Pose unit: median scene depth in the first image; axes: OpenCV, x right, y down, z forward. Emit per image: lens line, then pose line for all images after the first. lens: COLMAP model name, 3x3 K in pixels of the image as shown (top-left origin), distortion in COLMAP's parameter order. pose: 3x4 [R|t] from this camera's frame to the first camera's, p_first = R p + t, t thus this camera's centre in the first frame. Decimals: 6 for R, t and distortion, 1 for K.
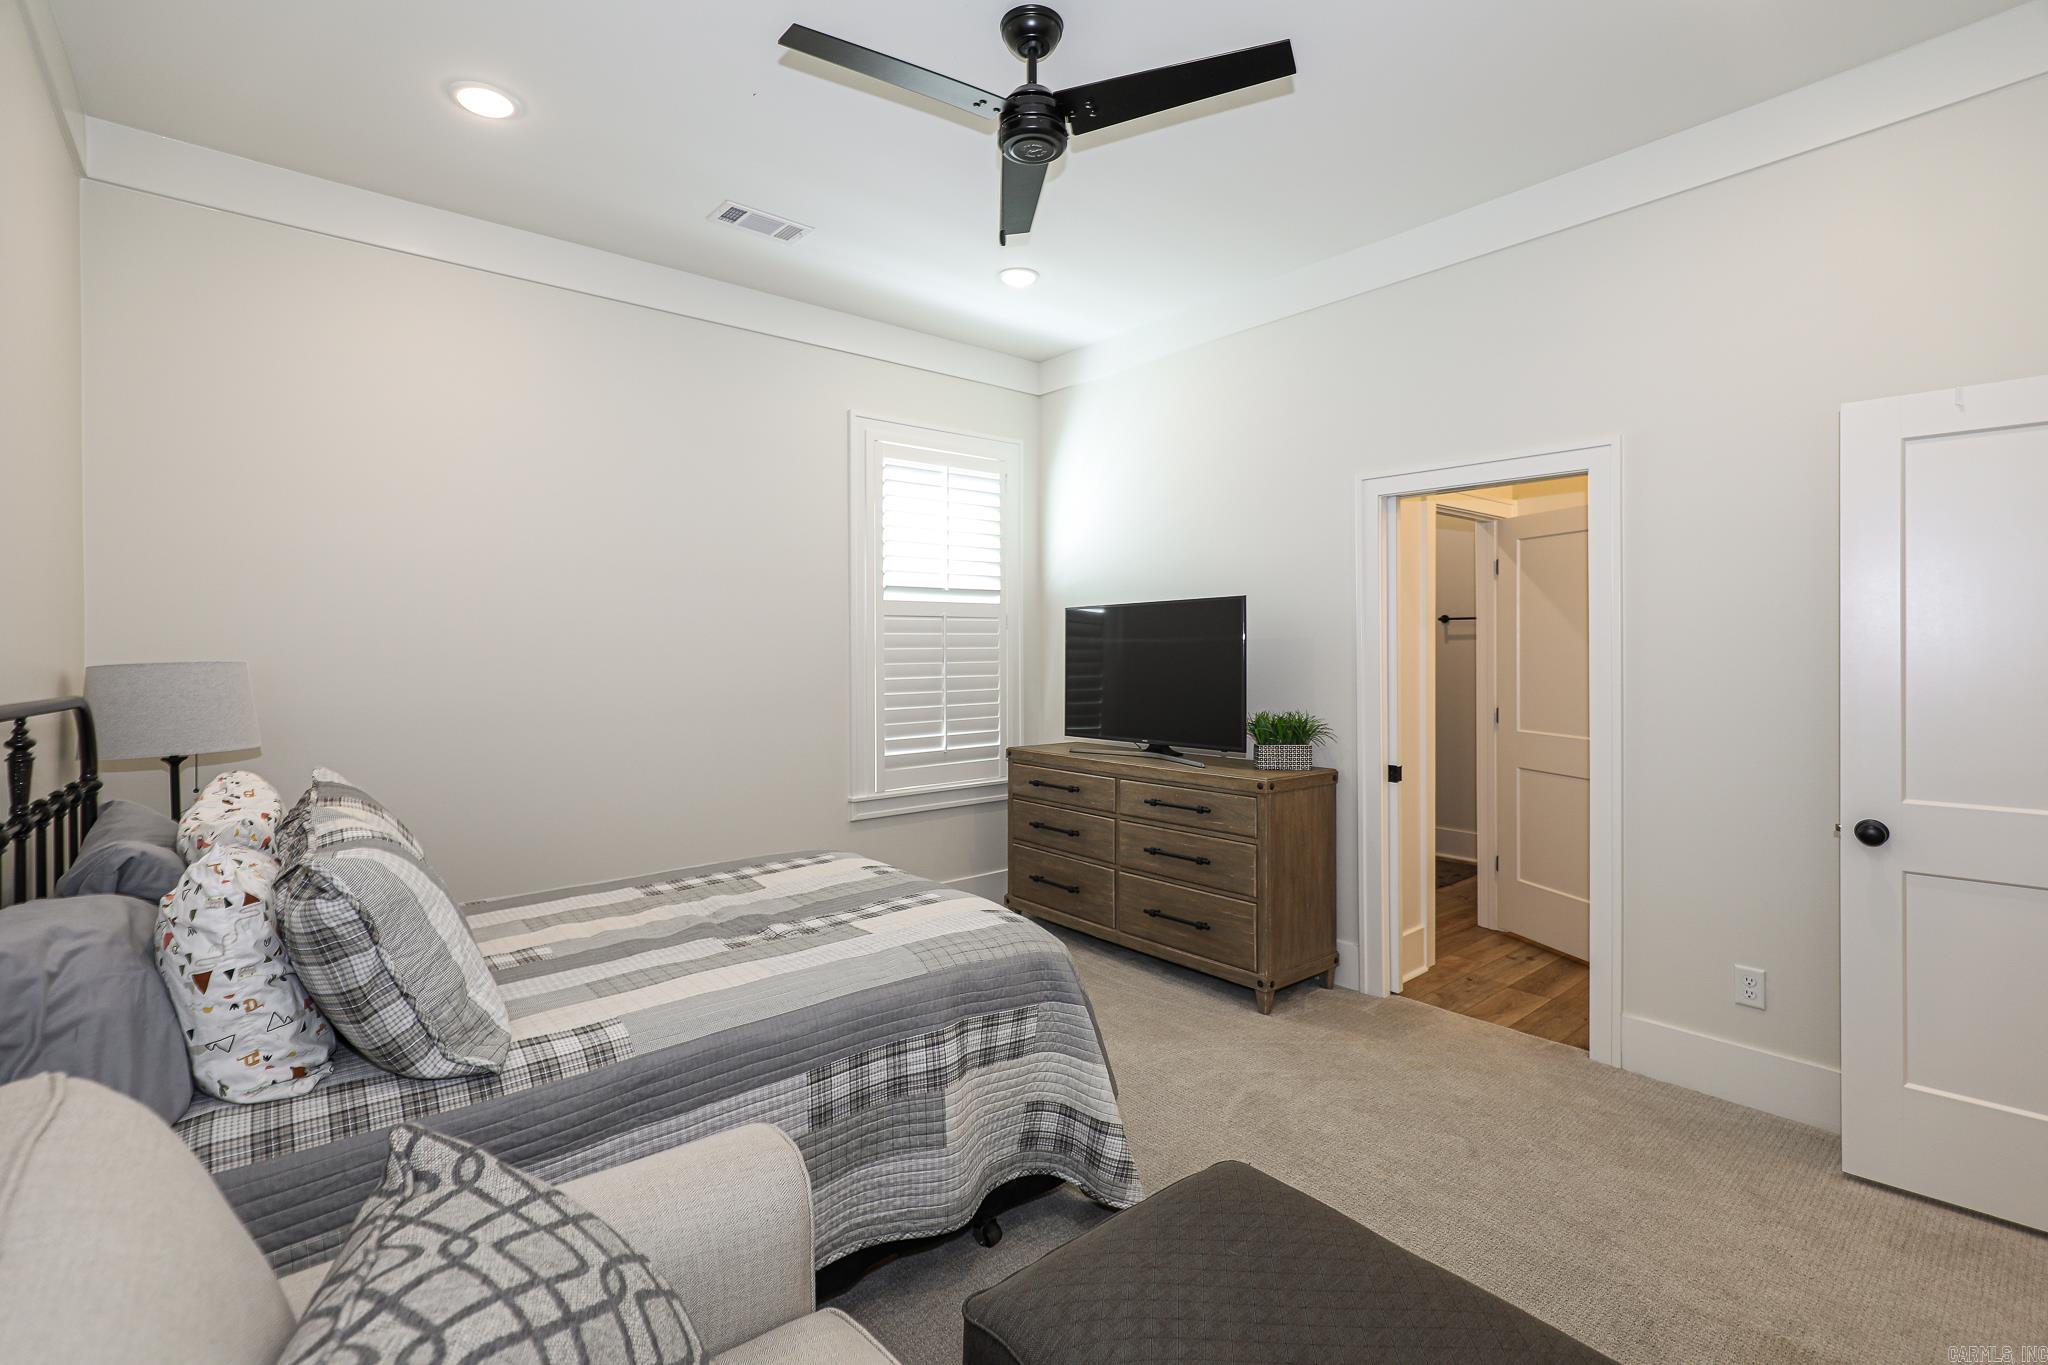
lens RADIAL K [[930.9, 0, 997.5], [0, 930.9, 659.9], [0, 0, 1]] dist [-0.009734, 0.003120]
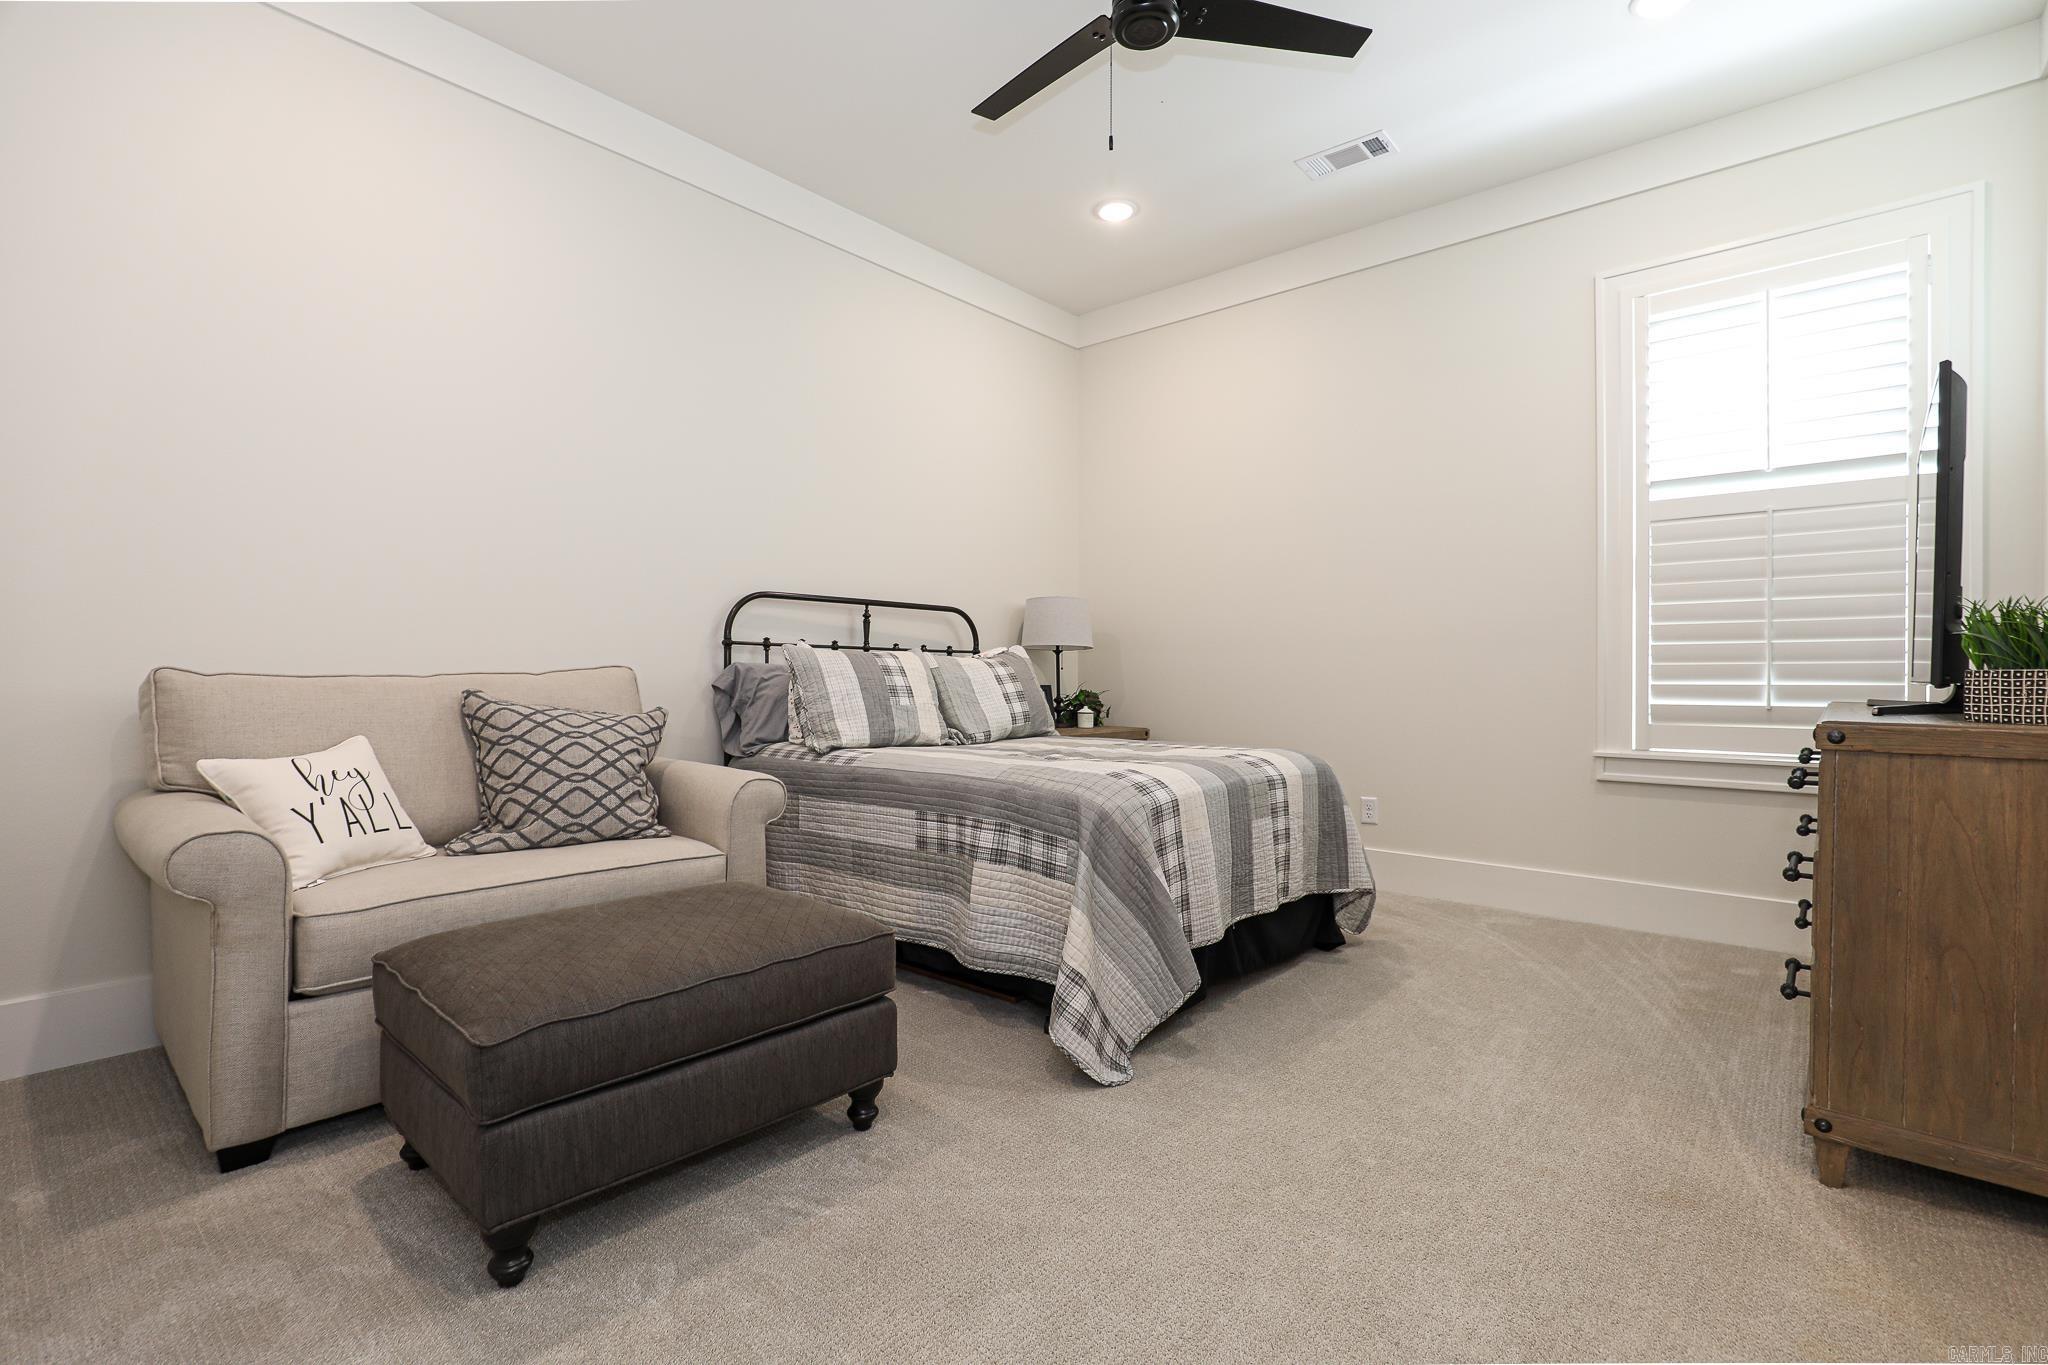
lens RADIAL K [[930.9, 0, 1038.3], [0, 930.9, 676.4], [0, 0, 1]] dist [-0.009734, 0.003120]
pose [[0.181870, 0.018491, -0.983149, 0.632074], [-0.015292, 0.999755, 0.015975, 0.089051], [0.983204, 0.012129, 0.182108, 0.426765]]
